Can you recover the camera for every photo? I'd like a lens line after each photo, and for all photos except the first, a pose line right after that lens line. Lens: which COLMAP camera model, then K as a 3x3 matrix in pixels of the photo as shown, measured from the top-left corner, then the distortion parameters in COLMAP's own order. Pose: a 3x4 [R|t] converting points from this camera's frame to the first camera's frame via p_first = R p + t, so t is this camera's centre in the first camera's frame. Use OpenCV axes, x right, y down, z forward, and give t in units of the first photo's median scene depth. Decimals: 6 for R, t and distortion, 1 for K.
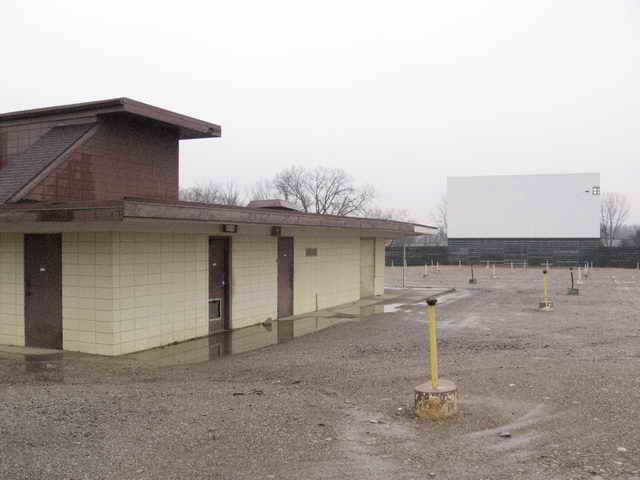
lens RADIAL K [[671.0, 0, 313.2], [0, 671.0, 248.4], [0, 0, 1]] dist [-0.144216, 0.087120]
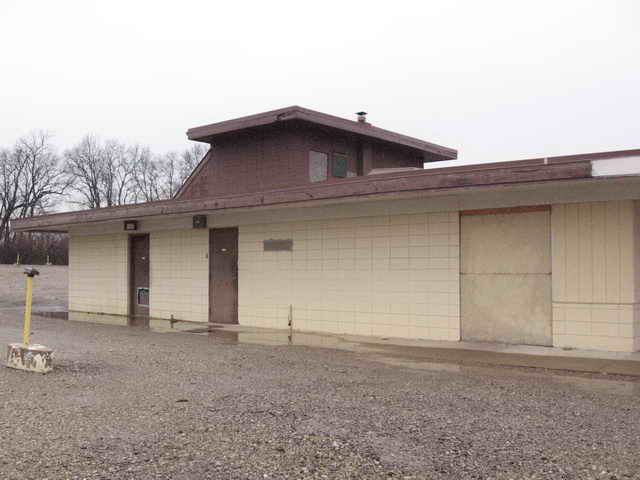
lens RADIAL K [[652.2, 0, 320.0], [0, 652.2, 240.0], [0, 0, 1]] dist [-0.117005, 0.004954]
pose [[-0.275648, -0.042476, -0.960320, 0.659424], [-0.006577, 0.999083, -0.042303, 0.029531], [0.961236, -0.005345, -0.275674, 1.244928]]
